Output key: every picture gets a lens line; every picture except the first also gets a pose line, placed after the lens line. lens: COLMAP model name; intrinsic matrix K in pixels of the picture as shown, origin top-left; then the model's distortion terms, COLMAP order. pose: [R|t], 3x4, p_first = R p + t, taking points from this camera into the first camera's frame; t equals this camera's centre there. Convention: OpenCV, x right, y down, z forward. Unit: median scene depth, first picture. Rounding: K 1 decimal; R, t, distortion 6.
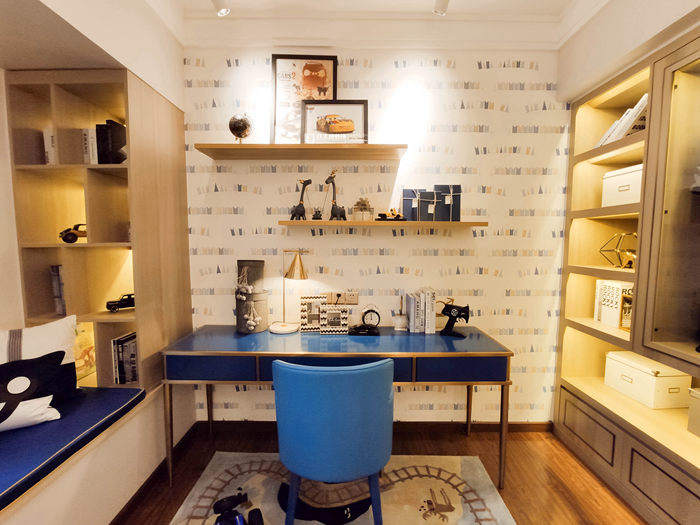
lens RADIAL K [[307.4, 0, 350.1], [0, 307.4, 264.2], [0, 0, 1]] dist [-0.029888, 0.012845]
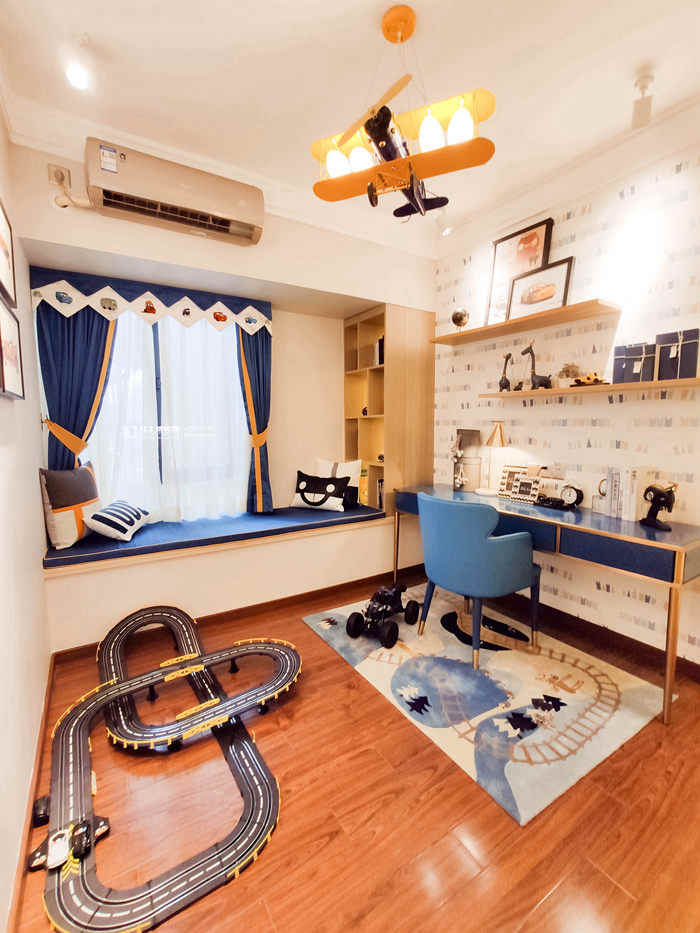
lens RADIAL K [[409.8, 0, 350.0], [0, 409.8, 466.5], [0, 0, 1]] dist [-0.029888, 0.012845]
pose [[0.540134, 0.081490, -0.837624, 0.749561], [-0.059177, 0.996515, 0.058788, 0.062233], [0.839496, 0.017815, 0.543074, -0.212495]]
